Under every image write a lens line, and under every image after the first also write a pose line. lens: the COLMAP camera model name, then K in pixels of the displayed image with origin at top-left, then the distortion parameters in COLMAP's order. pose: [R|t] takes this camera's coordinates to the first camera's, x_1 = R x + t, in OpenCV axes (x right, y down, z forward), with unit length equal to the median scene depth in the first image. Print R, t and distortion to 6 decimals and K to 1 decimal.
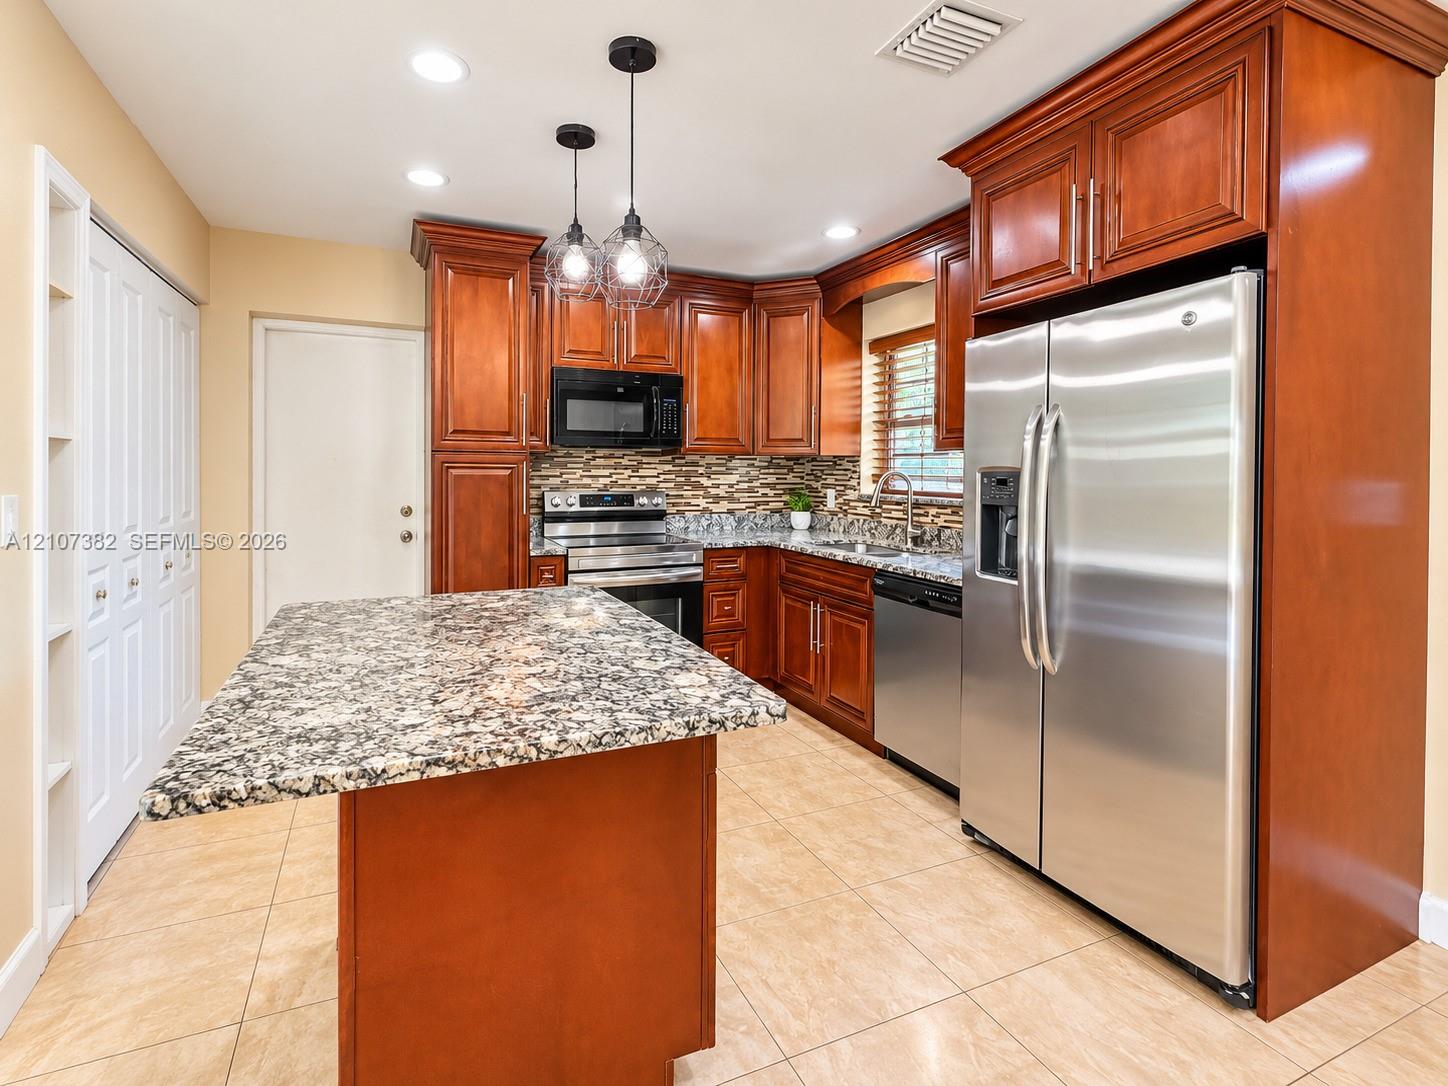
lens RADIAL K [[651.7, 0, 724.0], [0, 651.7, 543.0], [0, 0, 1]] dist [0.000458, 0.000250]
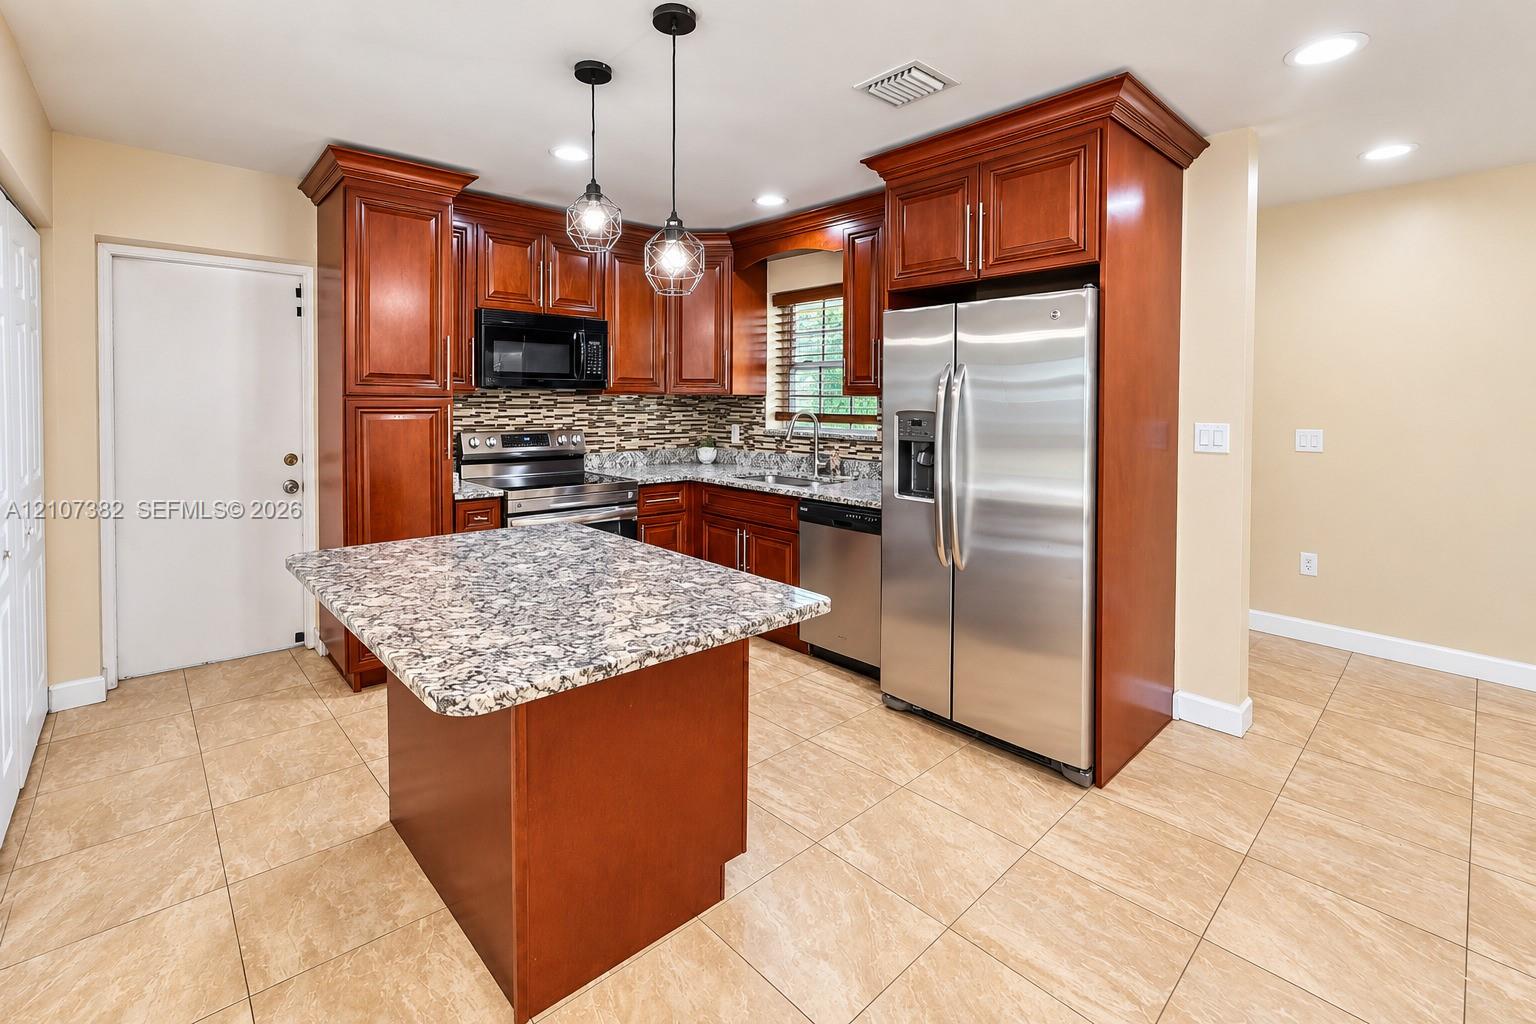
lens RADIAL K [[668.3, 0, 768.9], [0, 668.3, 490.7], [0, 0, 1]] dist [-0.000033, -0.000064]
pose [[0.949751, -0.043170, 0.310016, -0.153409], [0.034876, 0.998871, 0.032248, -0.009209], [-0.311058, -0.019815, 0.950184, -0.093727]]
